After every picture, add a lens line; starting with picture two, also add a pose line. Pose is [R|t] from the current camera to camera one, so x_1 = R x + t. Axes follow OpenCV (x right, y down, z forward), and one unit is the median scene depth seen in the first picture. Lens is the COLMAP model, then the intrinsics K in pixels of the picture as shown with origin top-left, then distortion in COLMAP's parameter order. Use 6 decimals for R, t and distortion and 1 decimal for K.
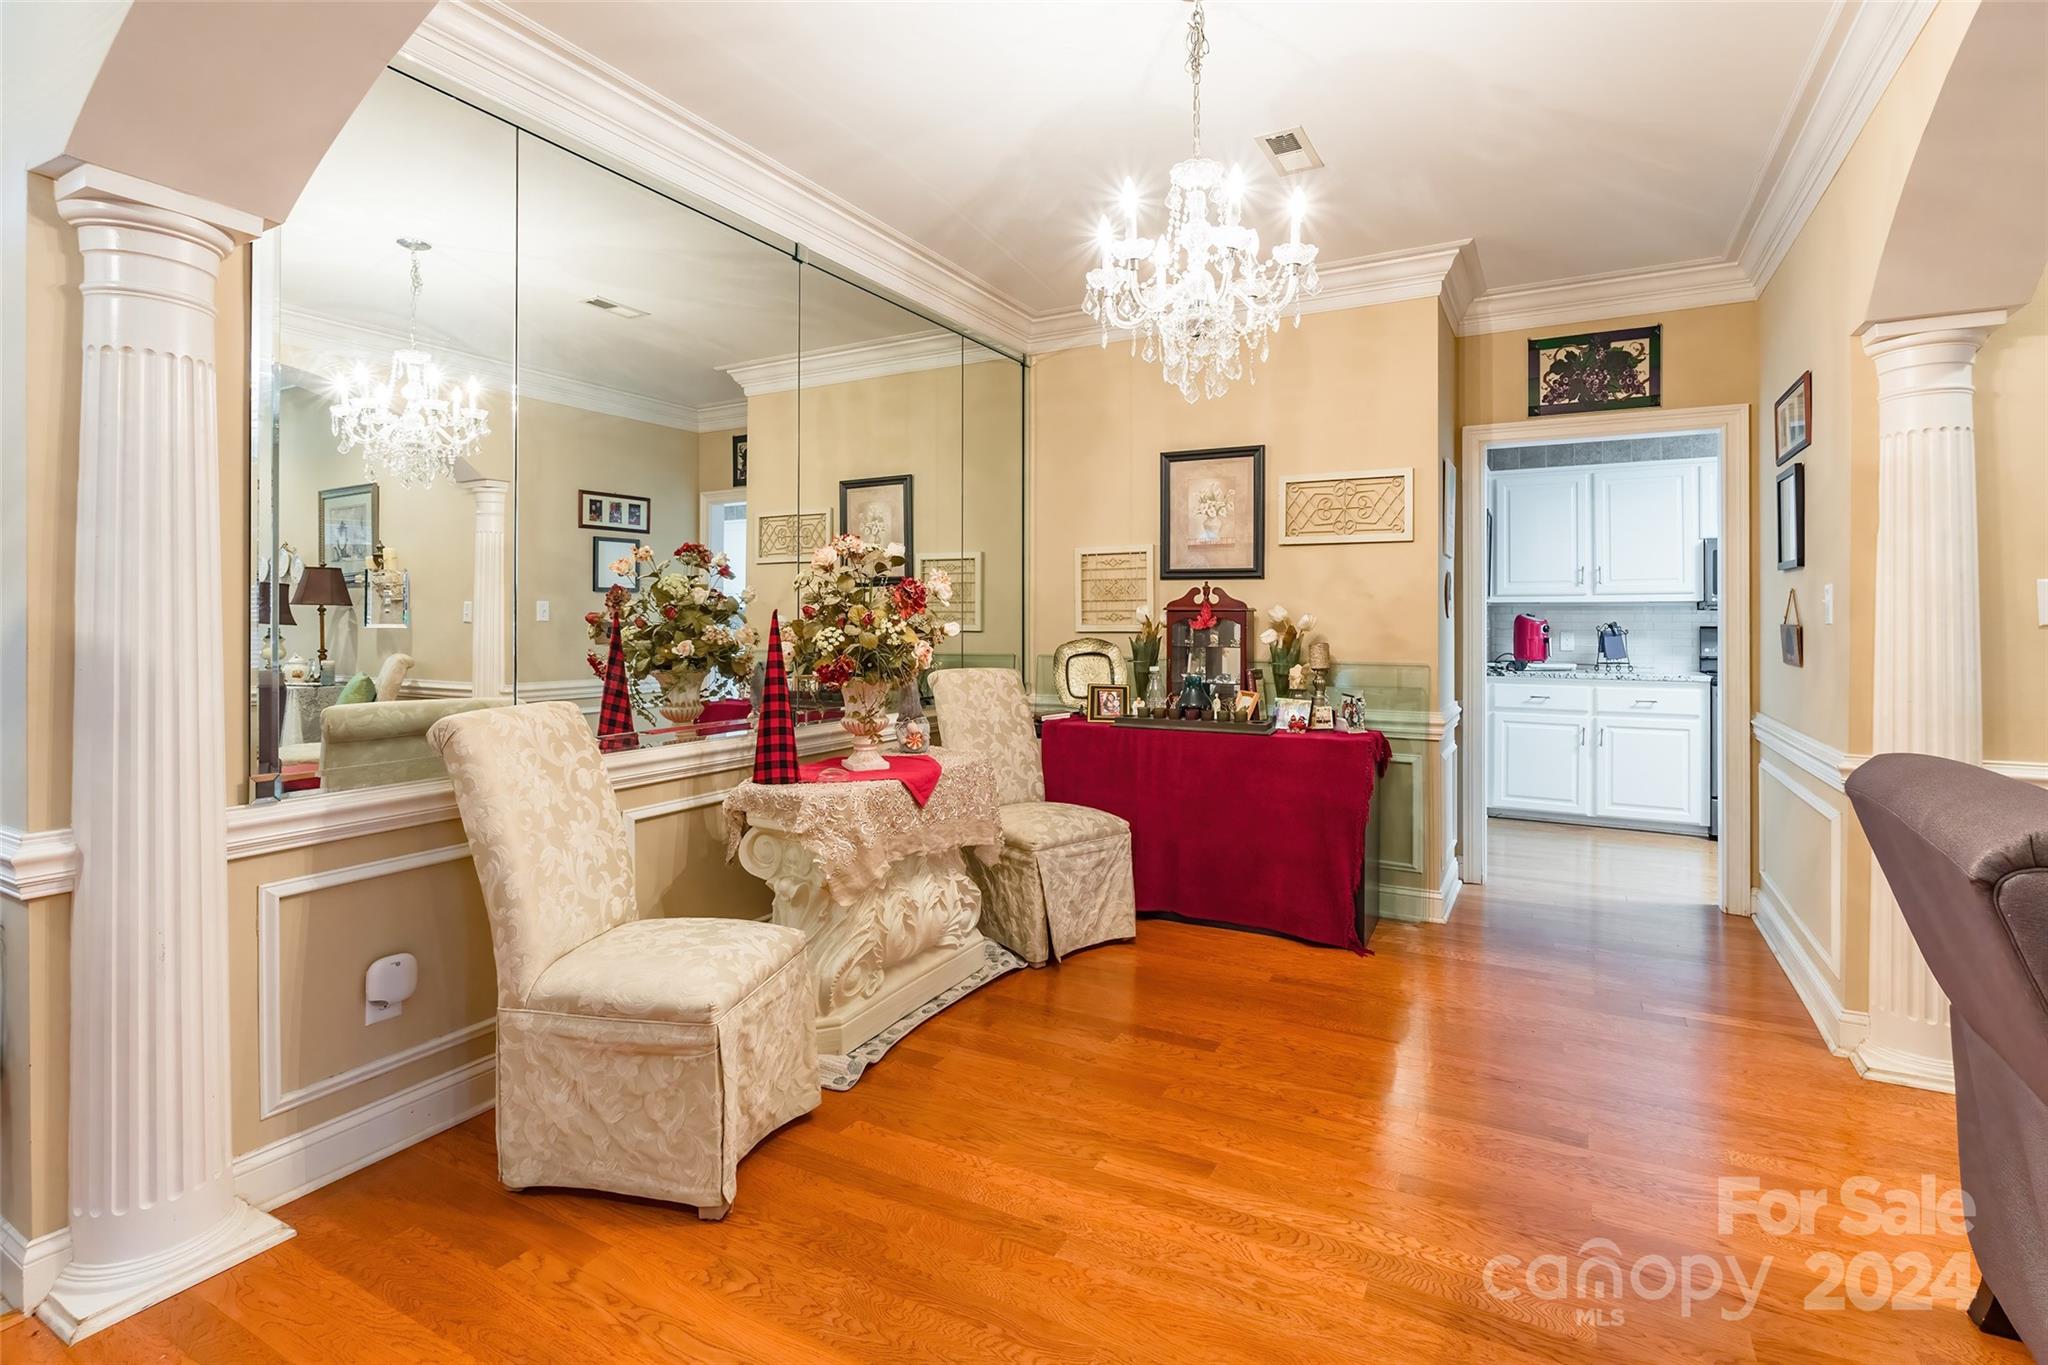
lens RADIAL K [[972.1, 0, 1023.0], [0, 972.1, 620.0], [0, 0, 1]] dist [-0.002738, -0.000006]
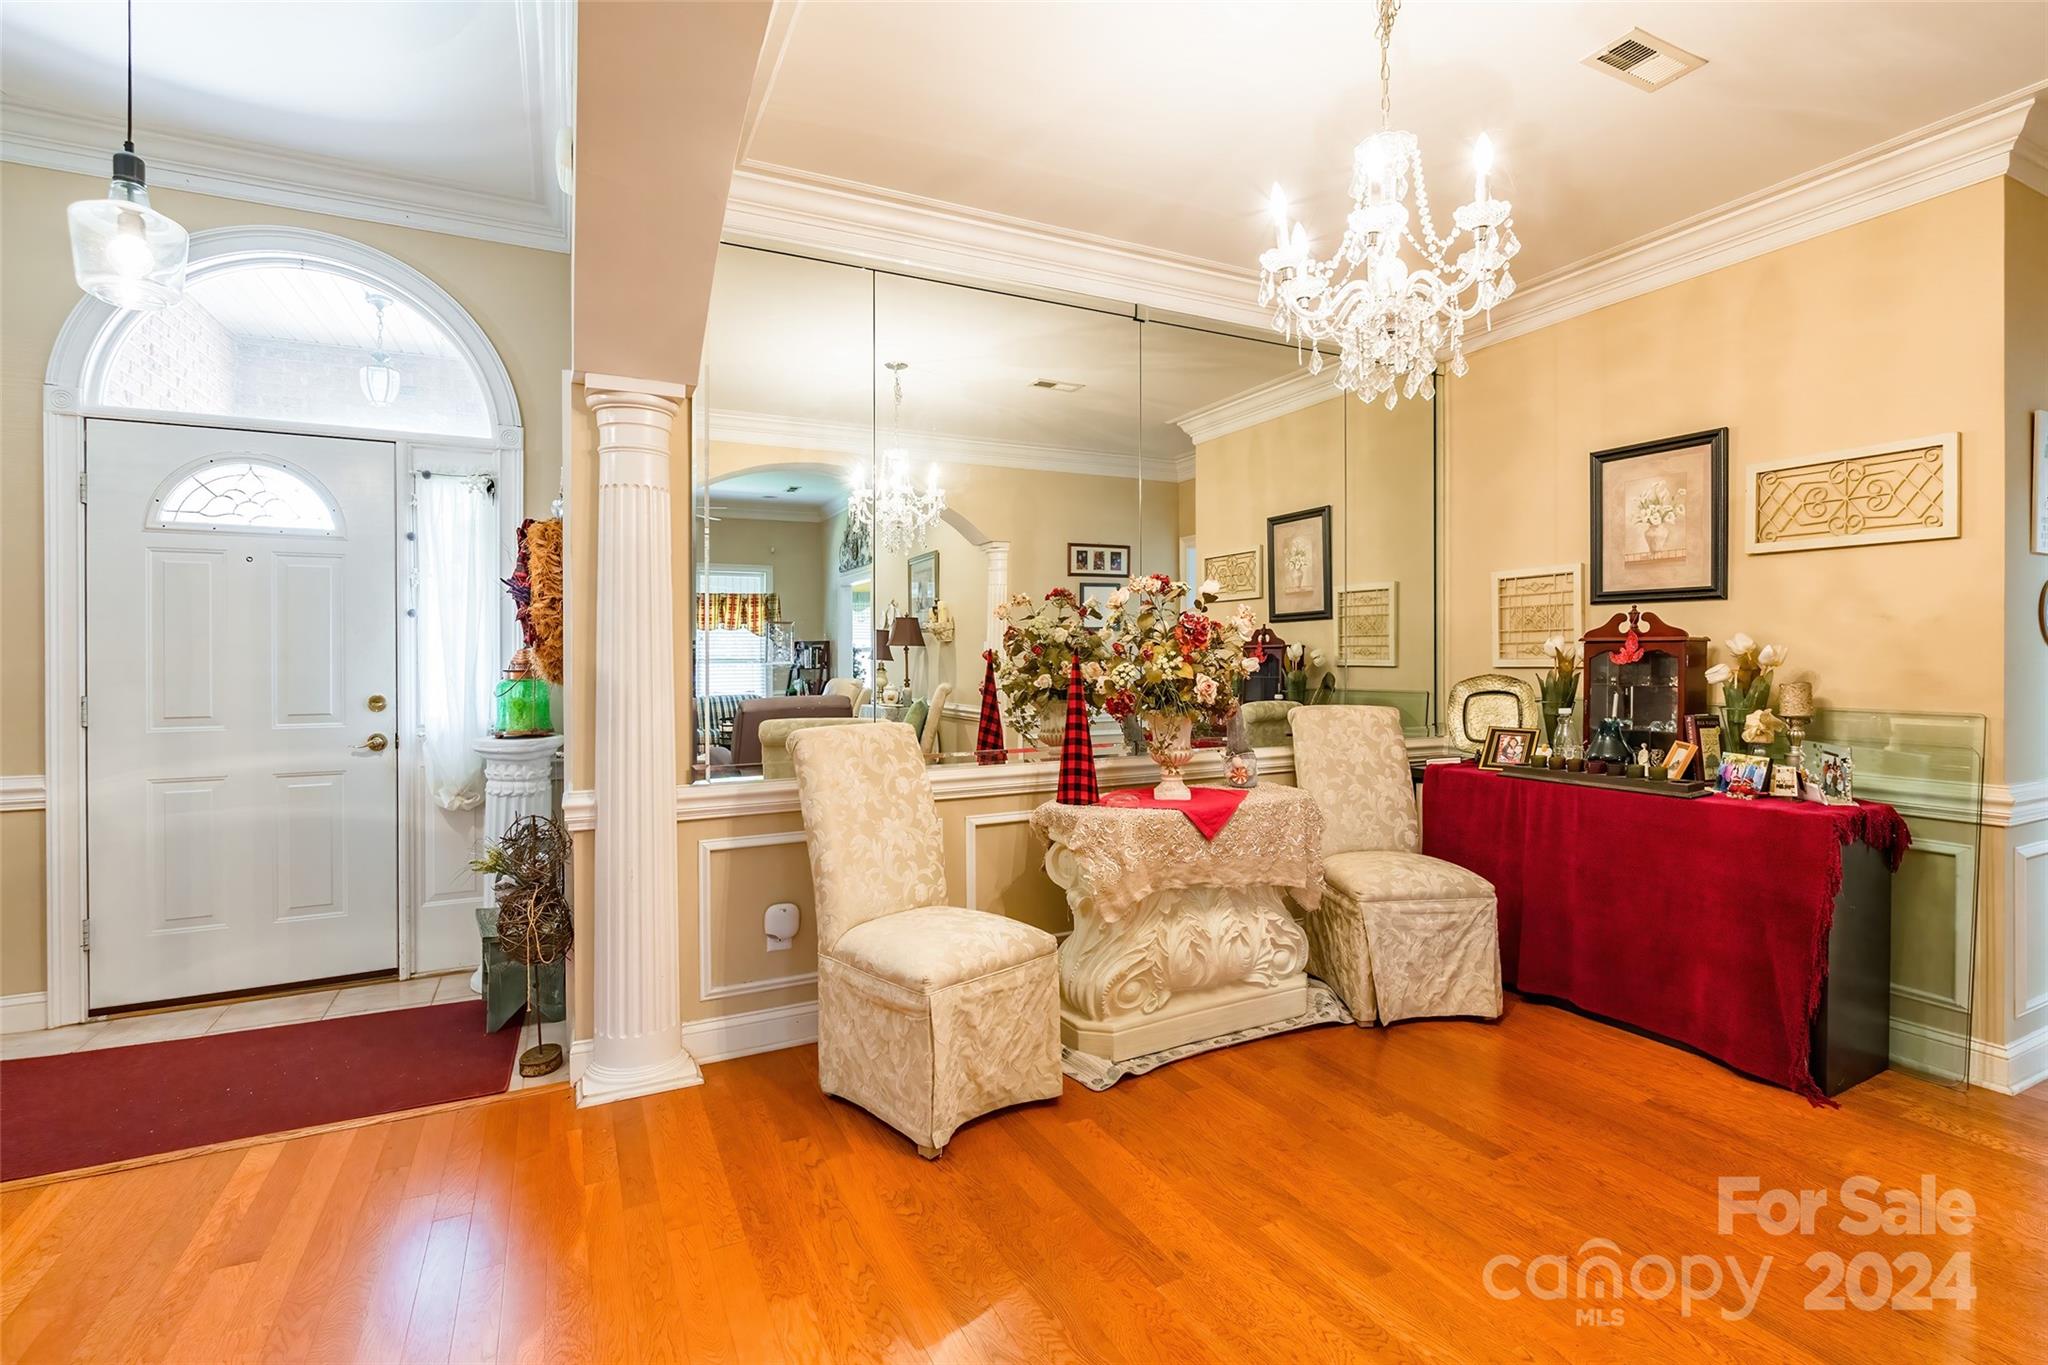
lens RADIAL K [[958.0, 0, 1032.7], [0, 958.0, 658.9], [0, 0, 1]] dist [-0.001403, 0.000410]
pose [[0.821719, -0.003484, -0.569882, 0.285529], [0.006364, 0.999975, 0.003062, -0.000690], [0.569857, -0.006143, 0.821721, 0.065807]]
